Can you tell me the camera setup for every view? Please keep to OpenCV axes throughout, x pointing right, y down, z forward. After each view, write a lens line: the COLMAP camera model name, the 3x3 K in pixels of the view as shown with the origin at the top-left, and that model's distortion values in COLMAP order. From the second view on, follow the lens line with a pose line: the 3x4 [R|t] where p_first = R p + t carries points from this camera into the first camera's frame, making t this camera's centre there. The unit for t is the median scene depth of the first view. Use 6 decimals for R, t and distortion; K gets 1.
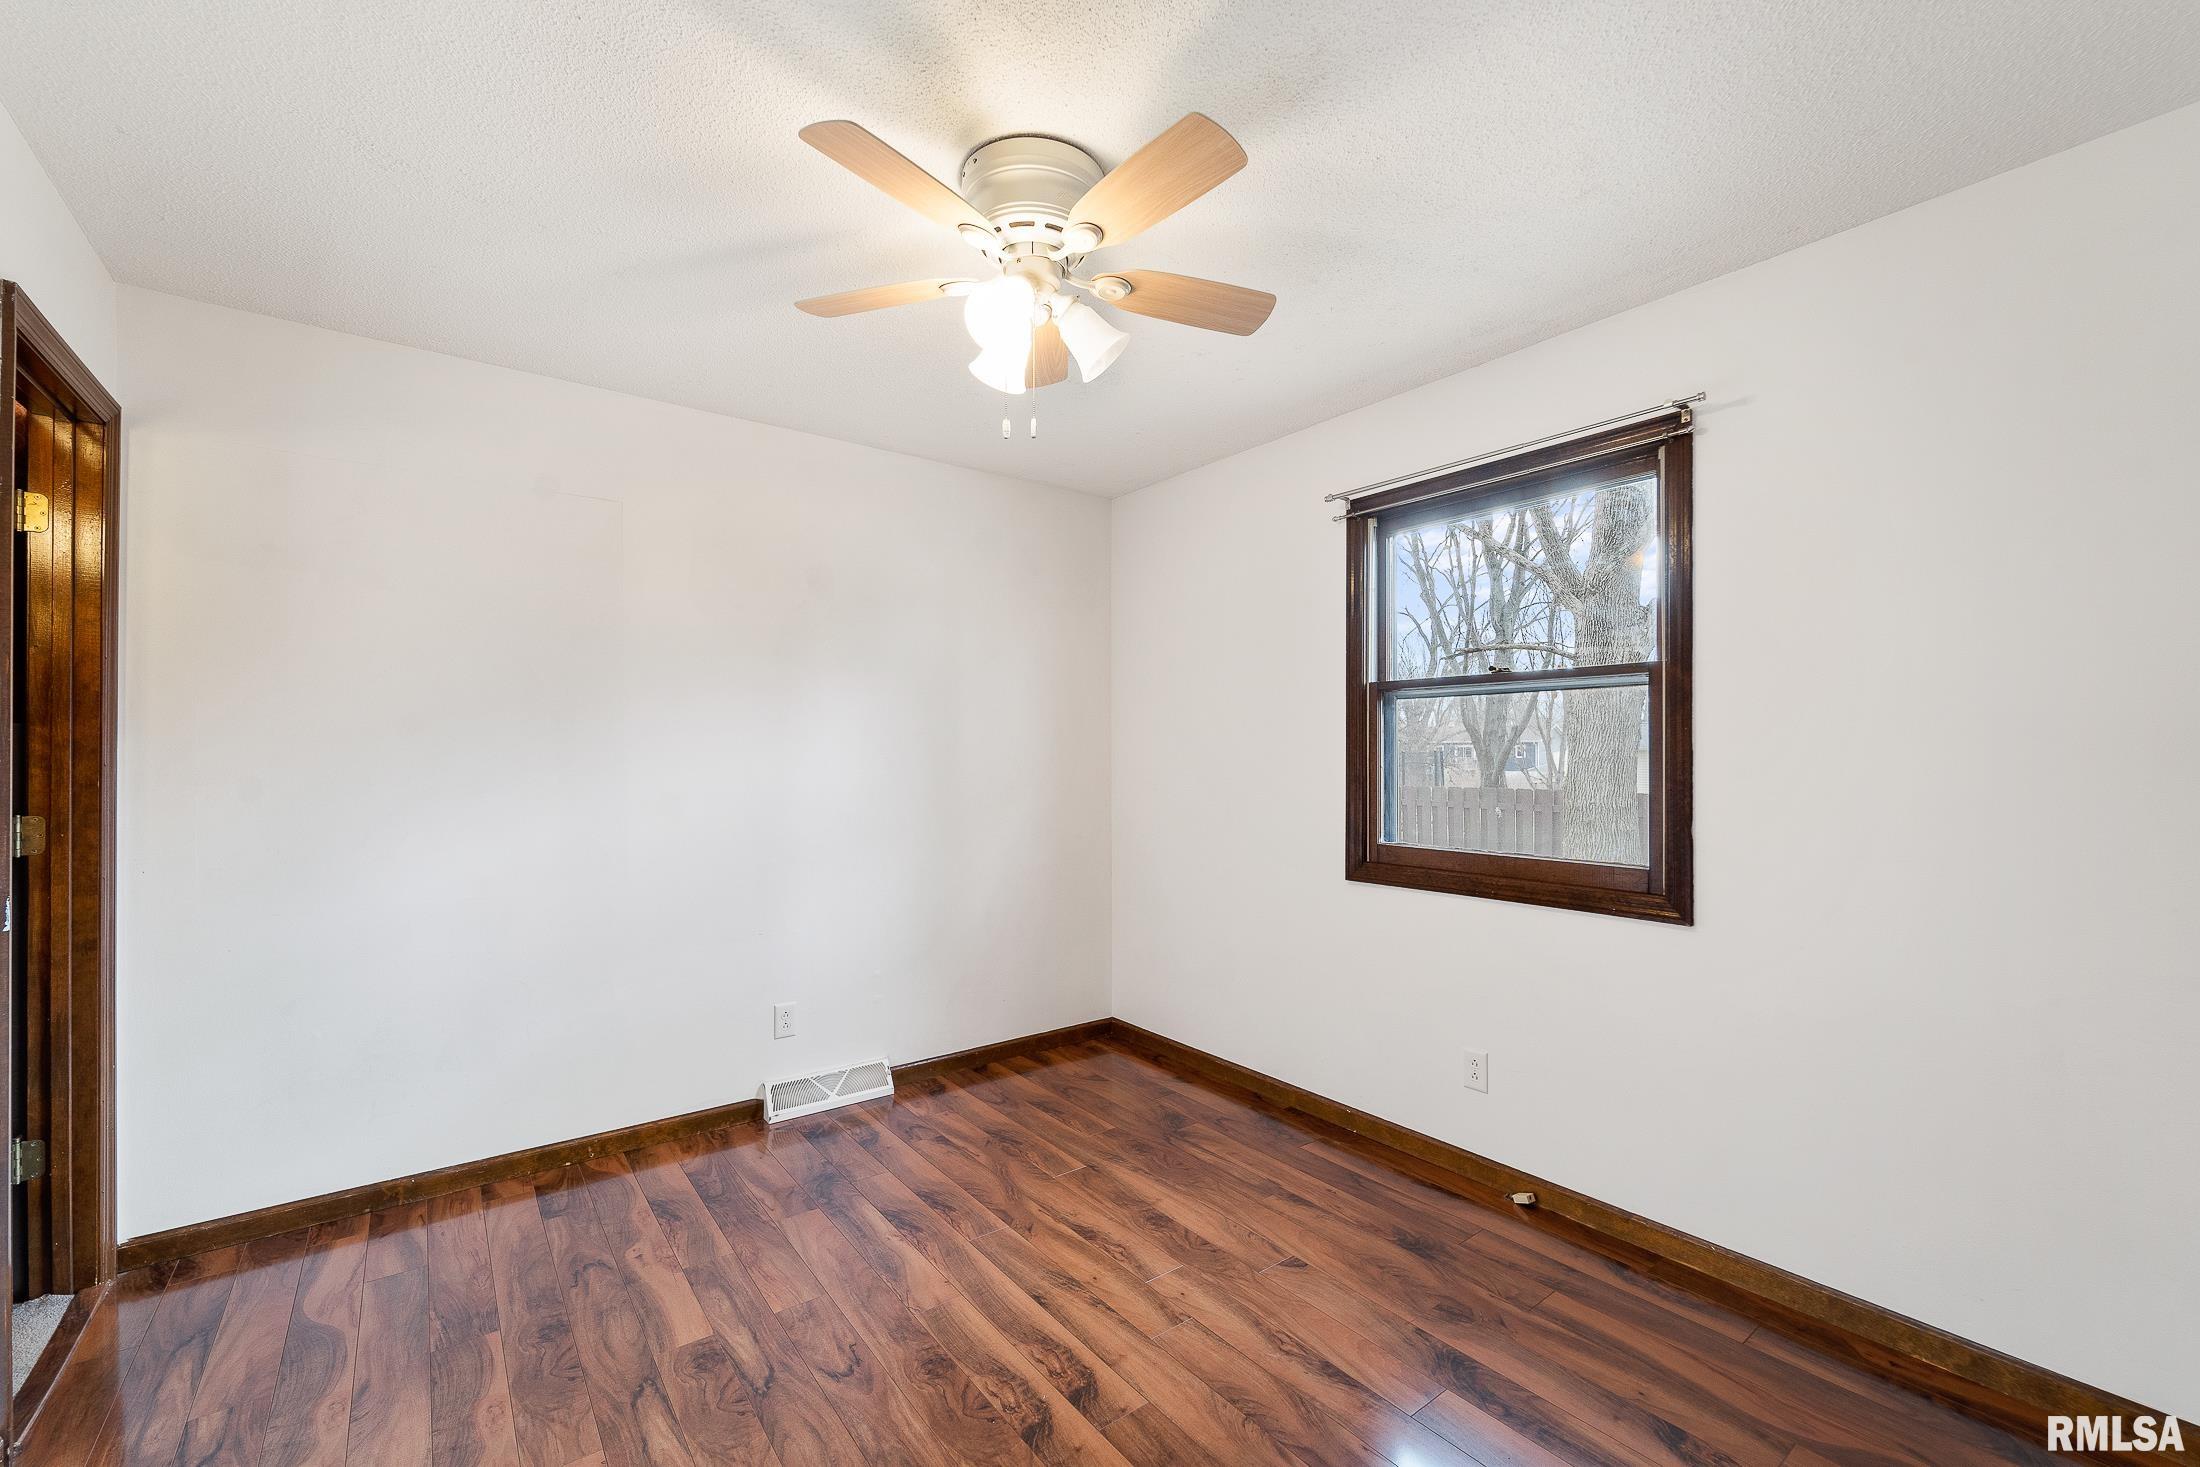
lens RADIAL K [[903.7, 0, 1086.2], [0, 903.7, 748.1], [0, 0, 1]] dist [0.000095, -0.000369]
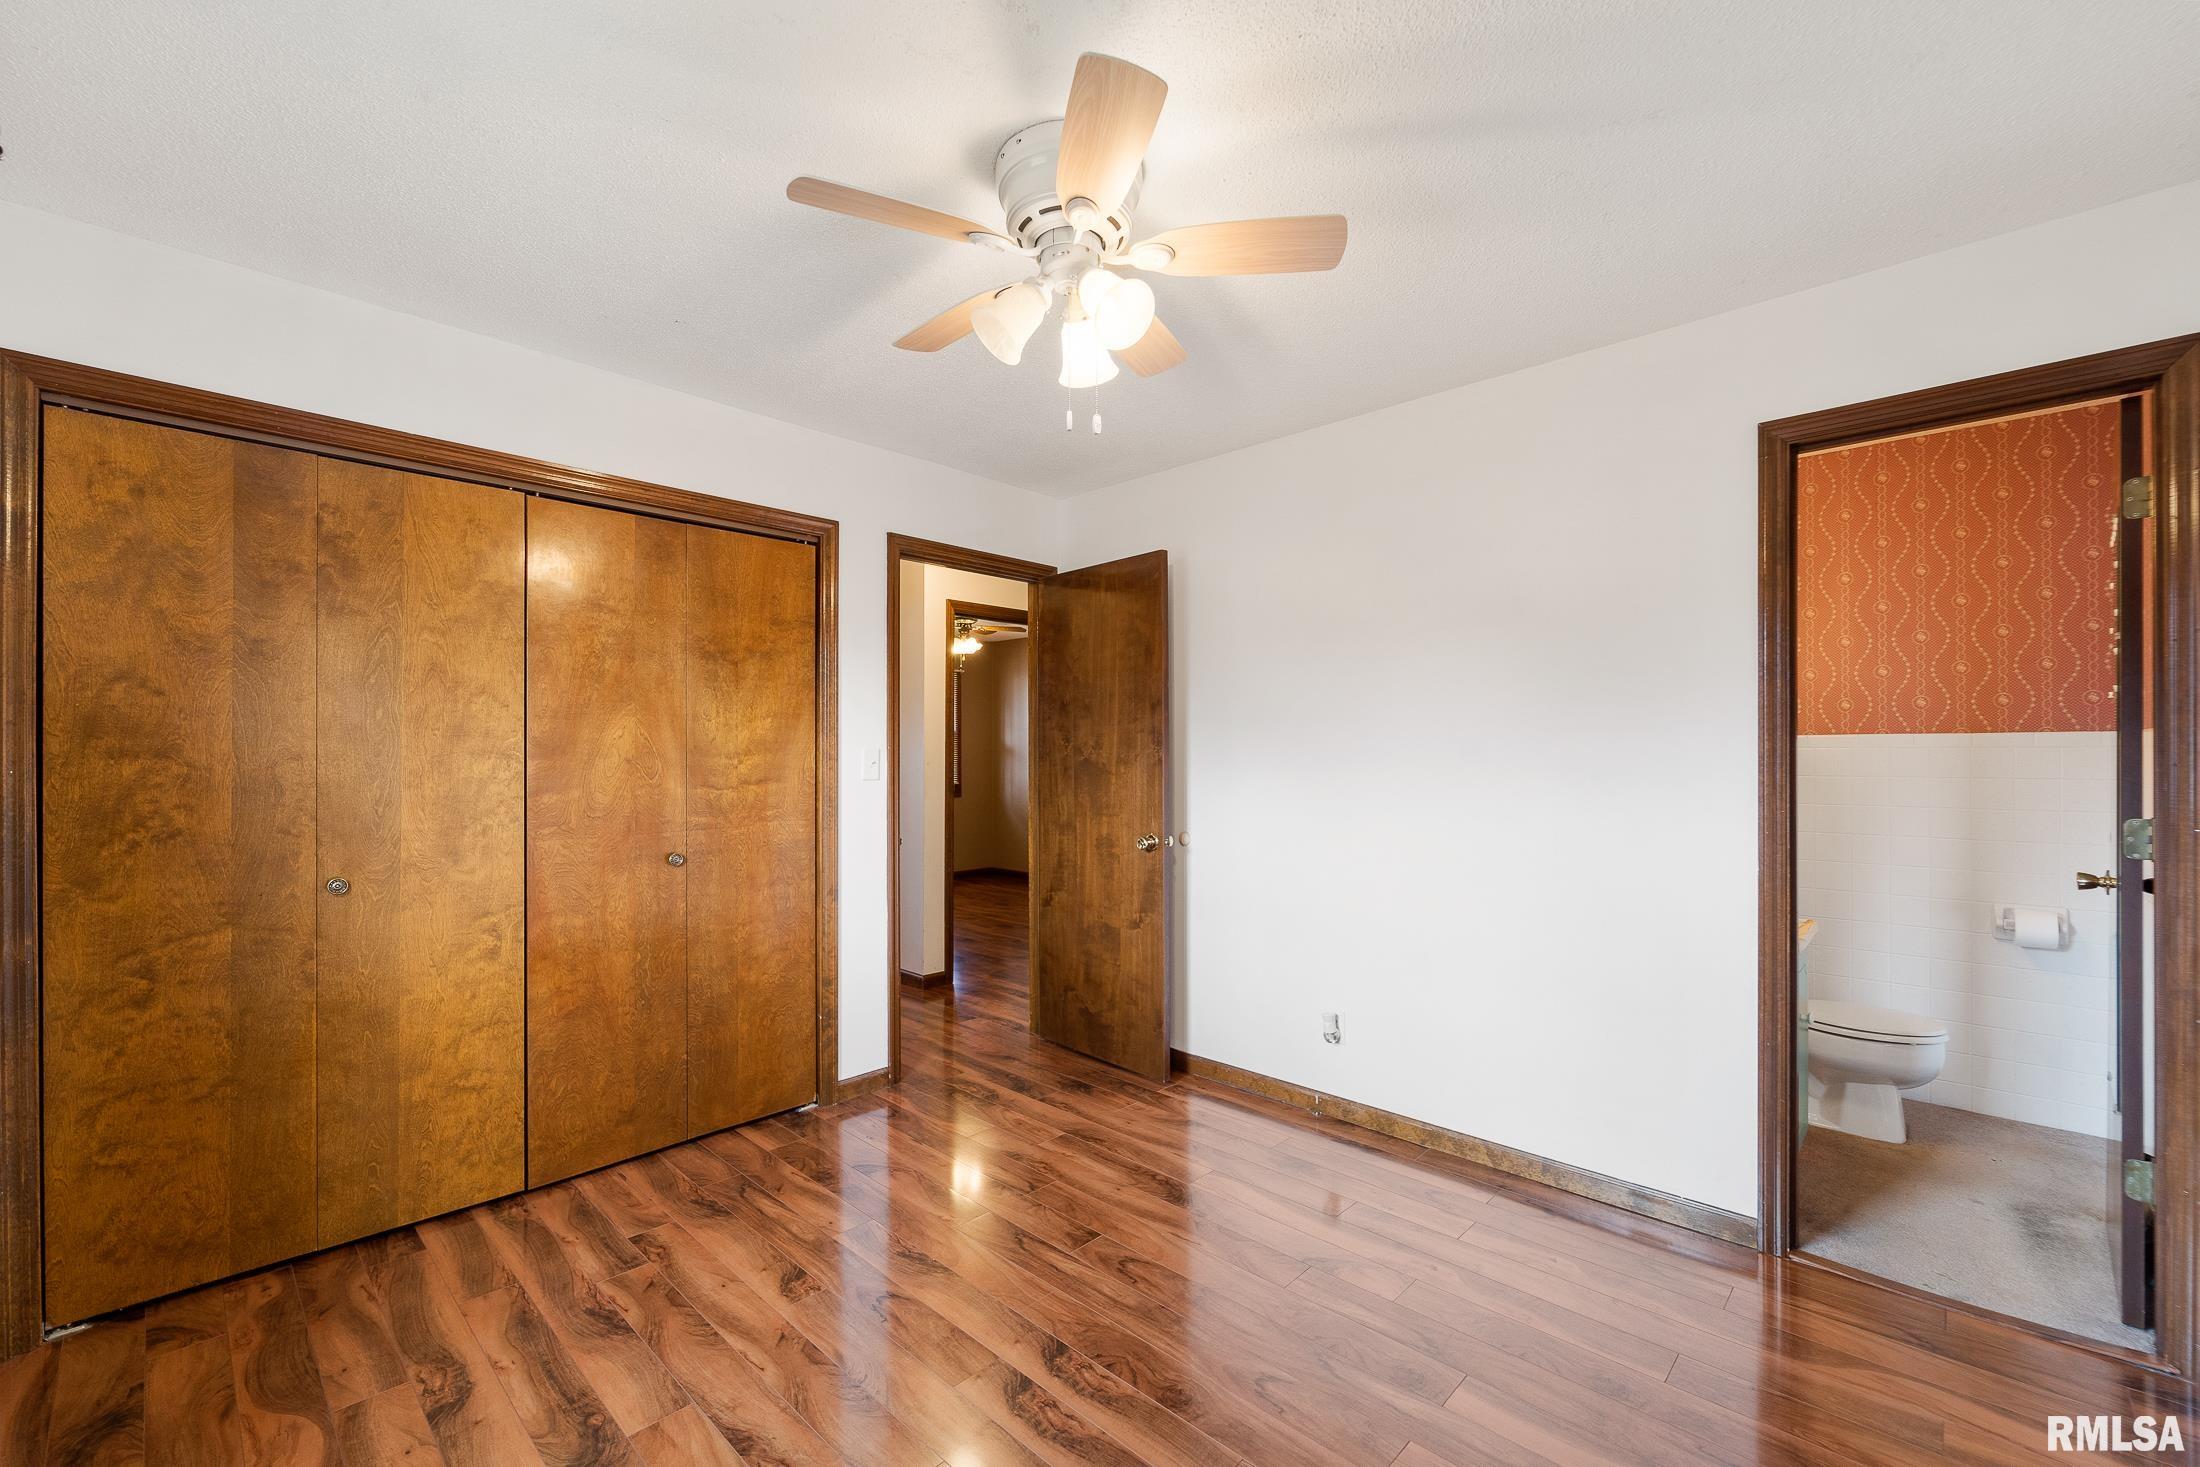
lens RADIAL K [[903.7, 0, 1086.2], [0, 903.7, 748.1], [0, 0, 1]] dist [0.000095, -0.000369]
pose [[-0.987967, 0.000424, -0.154667, 0.077692], [0.000756, 0.999998, -0.002083, 0.003754], [0.154666, -0.002175, -0.987964, 2.012204]]
